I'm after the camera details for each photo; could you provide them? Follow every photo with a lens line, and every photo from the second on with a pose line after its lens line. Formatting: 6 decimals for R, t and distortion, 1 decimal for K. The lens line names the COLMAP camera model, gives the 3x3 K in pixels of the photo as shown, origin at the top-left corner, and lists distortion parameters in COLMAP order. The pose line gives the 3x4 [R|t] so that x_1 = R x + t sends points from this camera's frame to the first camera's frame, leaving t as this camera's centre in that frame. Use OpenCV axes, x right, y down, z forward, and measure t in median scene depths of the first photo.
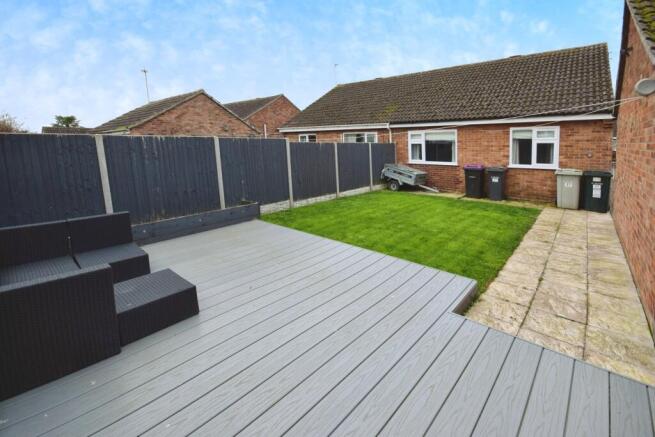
lens RADIAL K [[302.2, 0, 333.4], [0, 302.2, 214.5], [0, 0, 1]] dist [0.002587, -0.001834]
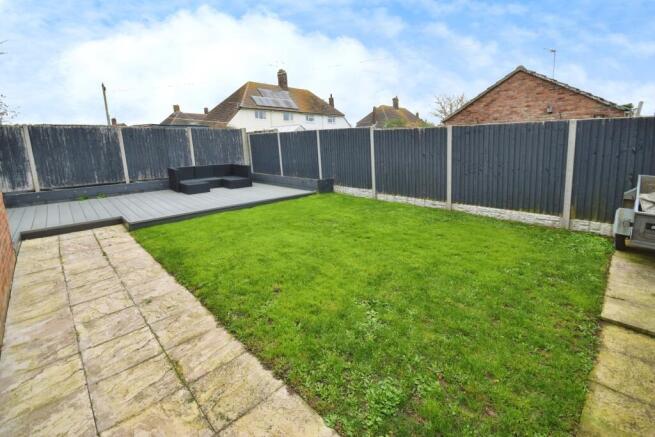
lens RADIAL K [[302.2, 0, 331.4], [0, 302.2, 221.4], [0, 0, 1]] dist [0.002587, -0.001834]
pose [[-0.128837, 0.253828, -0.958630, 0.689052], [-0.205962, 0.938758, 0.276247, -0.160687], [0.970041, 0.233033, -0.068668, 0.793037]]
